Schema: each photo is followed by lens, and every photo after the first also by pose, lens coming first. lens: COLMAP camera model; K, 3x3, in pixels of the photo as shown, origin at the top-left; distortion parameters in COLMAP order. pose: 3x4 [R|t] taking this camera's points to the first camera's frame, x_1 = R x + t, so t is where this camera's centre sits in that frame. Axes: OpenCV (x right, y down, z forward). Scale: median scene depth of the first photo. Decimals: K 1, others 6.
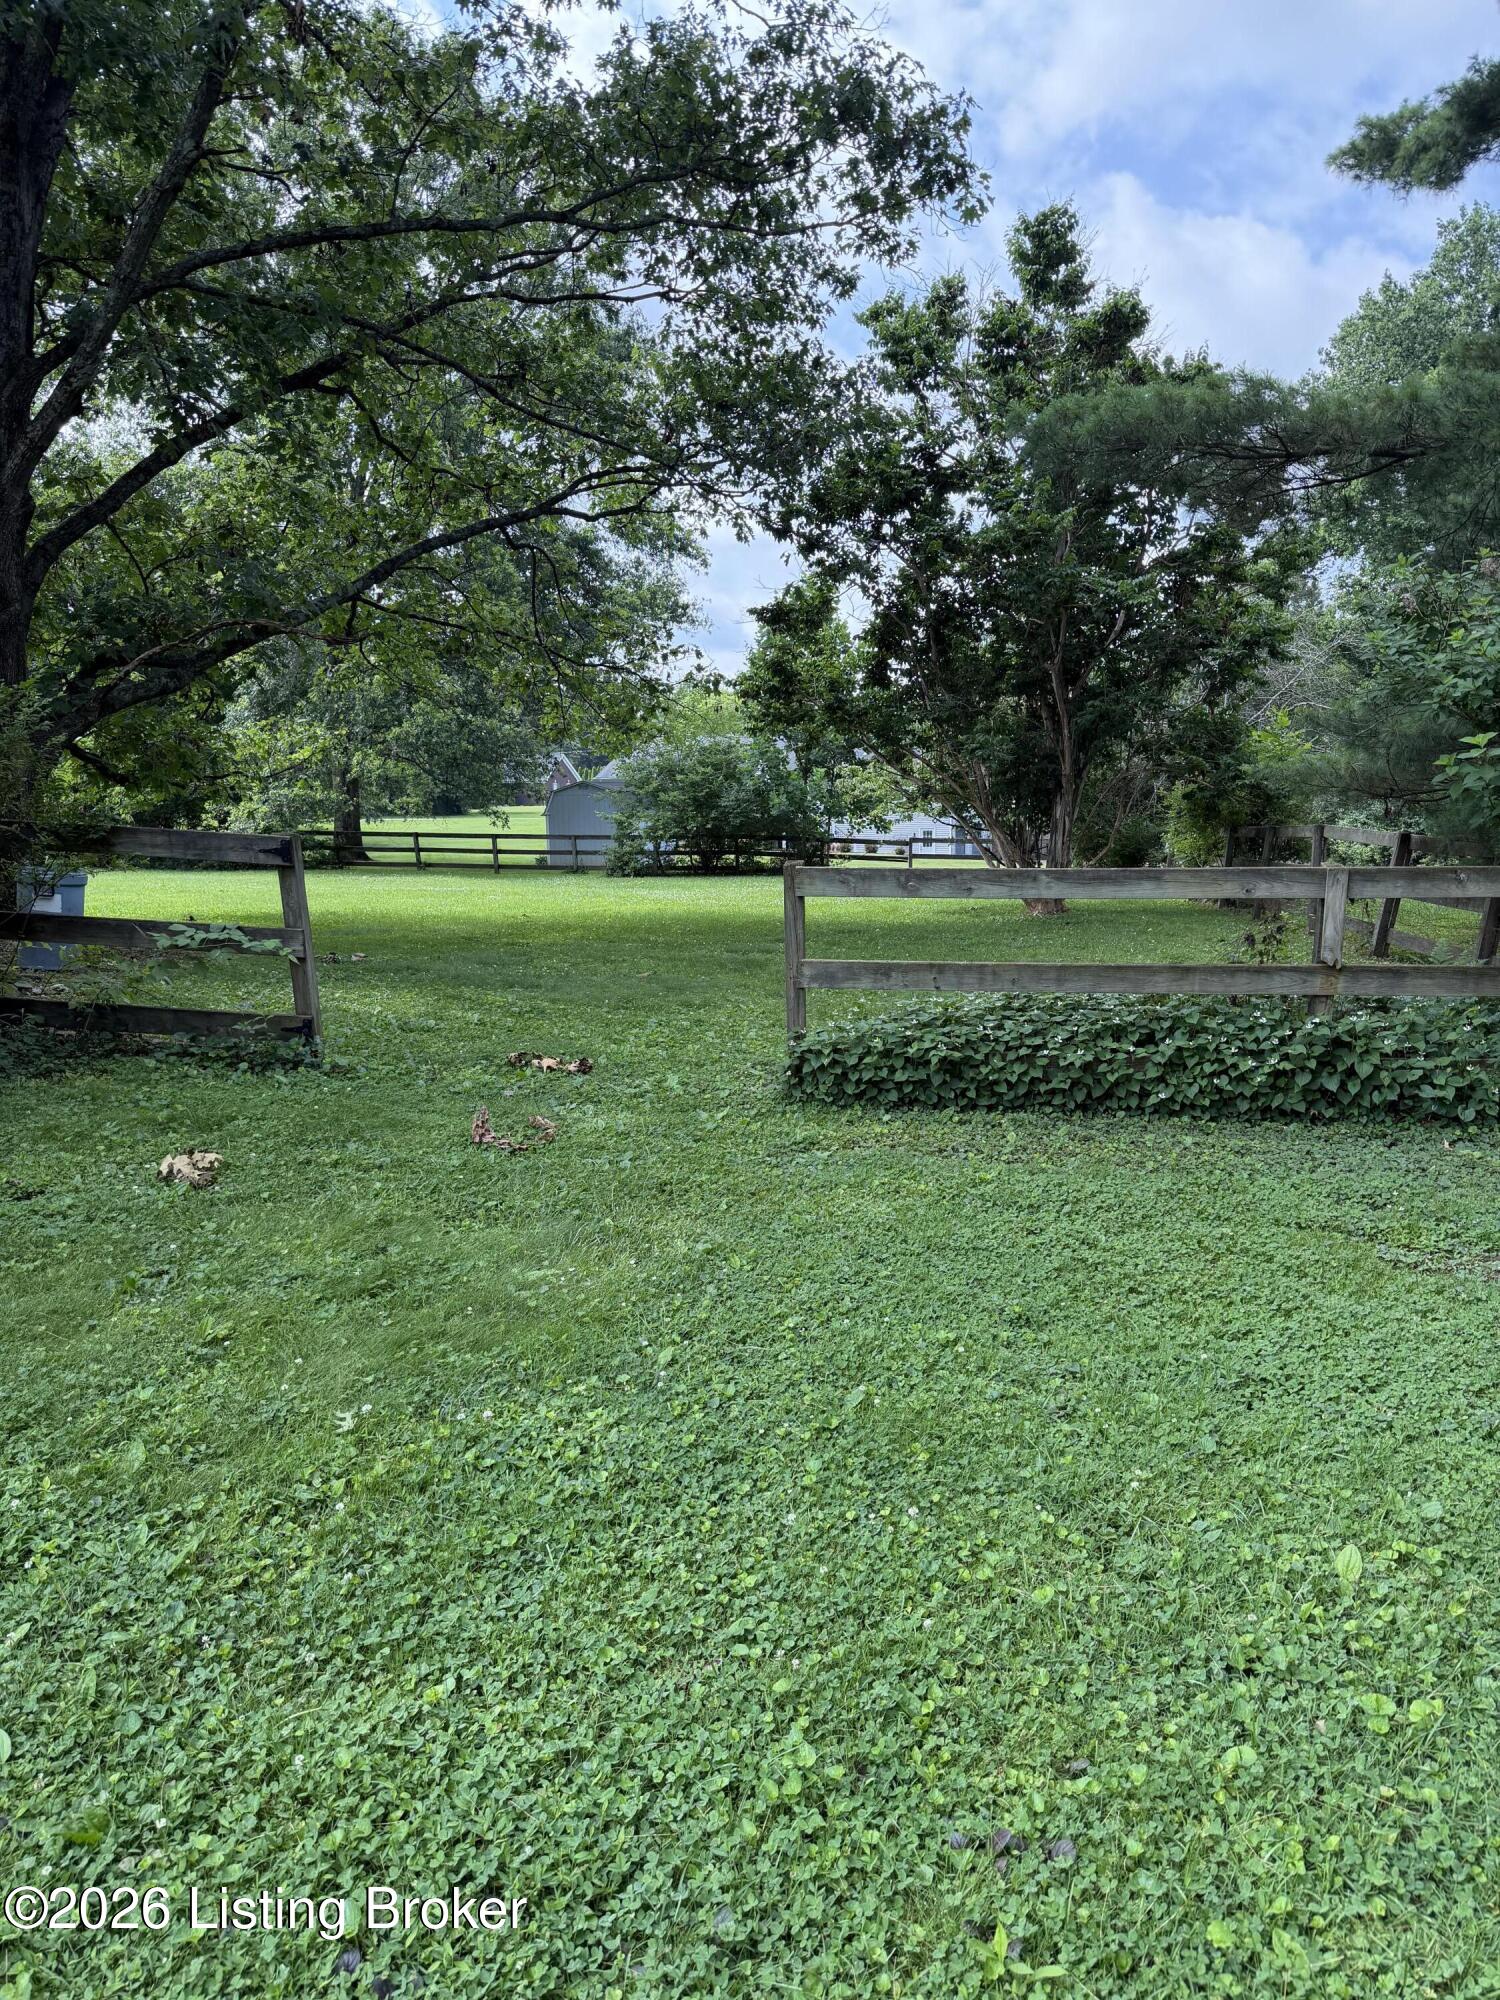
lens RADIAL K [[1397.5, 0, 750.0], [0, 1397.5, 1000.0], [0, 0, 1]] dist [0.101152, -0.160794]
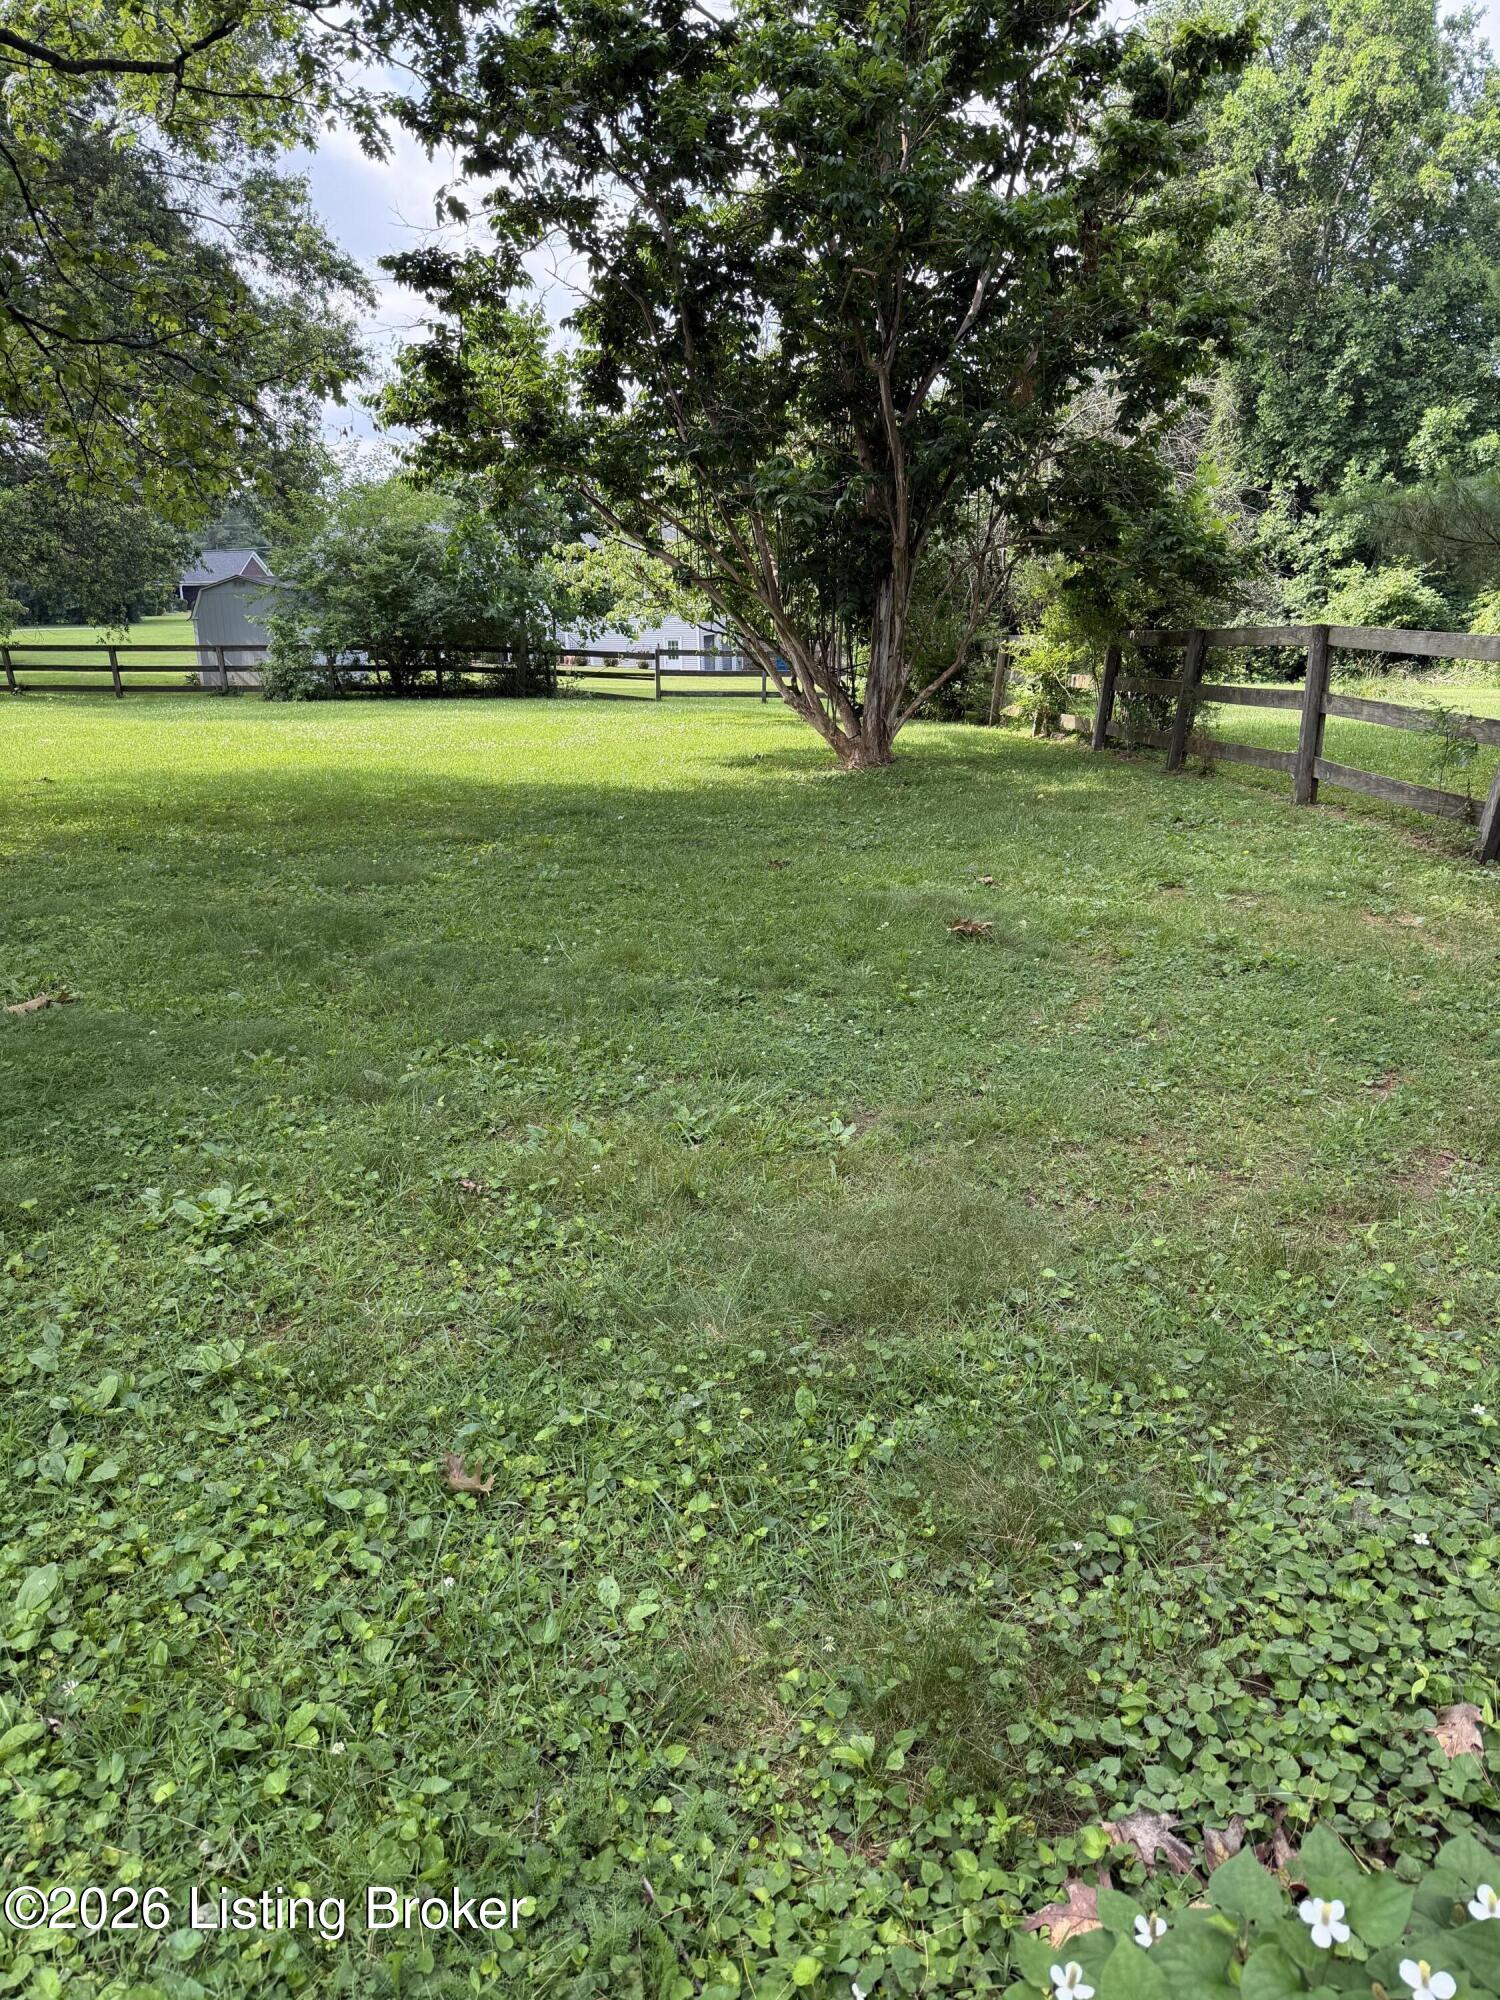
lens RADIAL K [[1390.2, 0, 792.1], [0, 1390.2, 996.0], [0, 0, 1]] dist [-0.025061, 0.002855]
pose [[0.977981, -0.049164, 0.202818, 0.018523], [0.022932, 0.991286, 0.129714, -0.019364], [-0.207428, -0.122207, 0.970587, 0.184457]]
